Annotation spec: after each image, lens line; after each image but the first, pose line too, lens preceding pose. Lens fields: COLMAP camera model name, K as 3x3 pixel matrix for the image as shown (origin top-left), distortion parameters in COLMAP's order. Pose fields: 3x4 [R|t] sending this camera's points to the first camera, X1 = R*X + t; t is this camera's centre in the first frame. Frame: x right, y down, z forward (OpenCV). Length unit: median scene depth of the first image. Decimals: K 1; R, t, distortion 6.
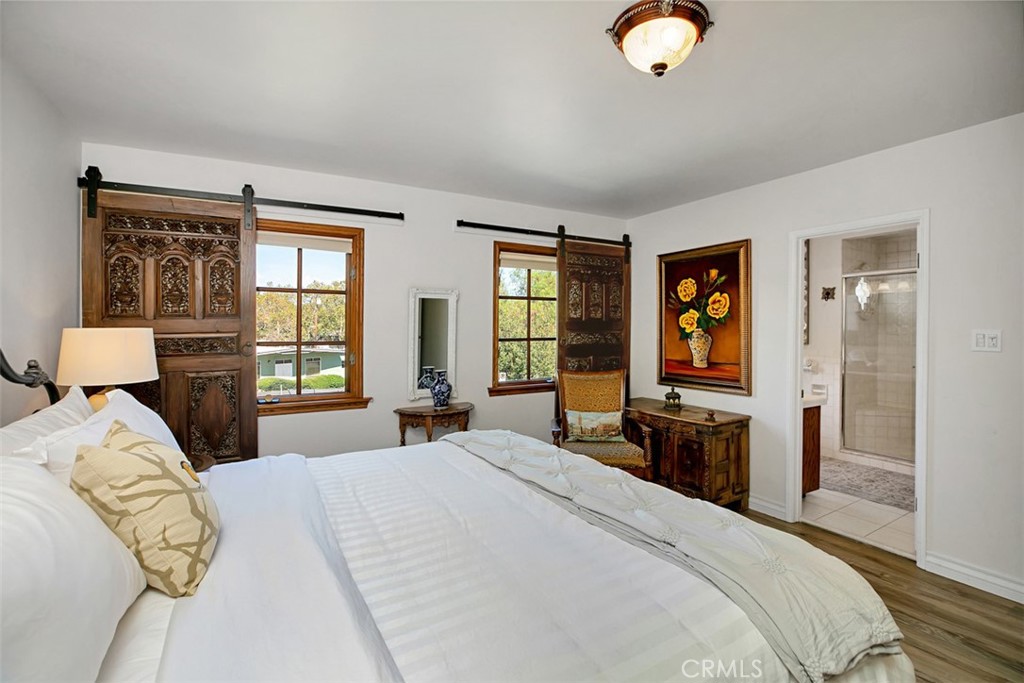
lens RADIAL K [[497.5, 0, 513.0], [0, 497.5, 338.3], [0, 0, 1]] dist [-0.023641, 0.000020]
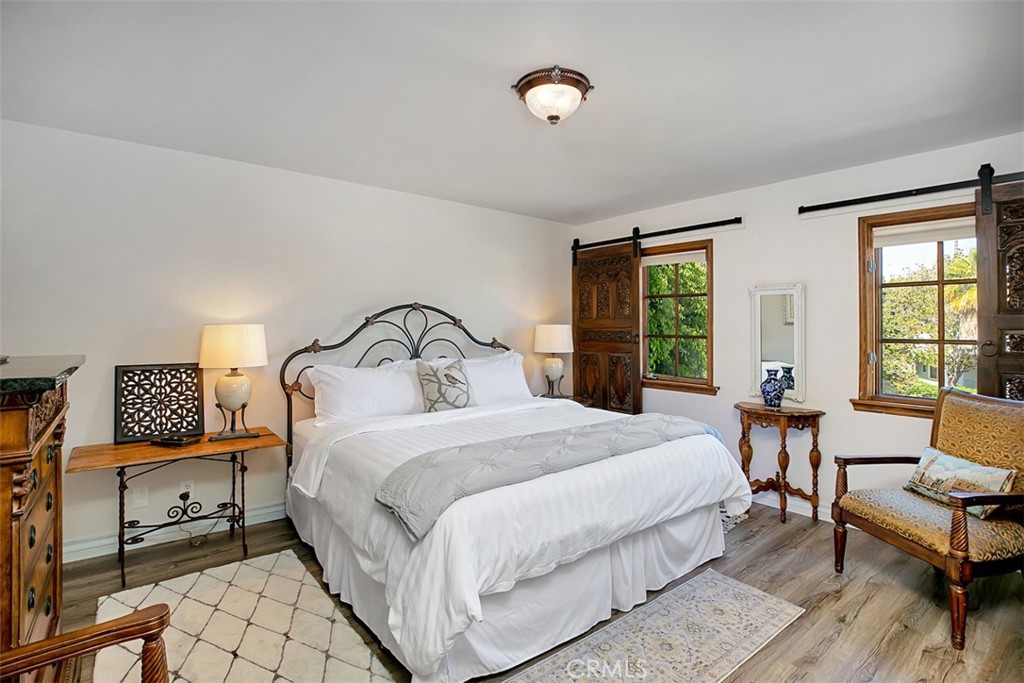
lens RADIAL K [[478.2, 0, 515.1], [0, 478.2, 332.9], [0, 0, 1]] dist [-0.001588, 0.000222]
pose [[0.170091, 0.011183, -0.985365, 0.702769], [-0.033307, 0.999430, 0.005593, 0.006055], [0.984865, 0.031869, 0.170367, 0.359860]]
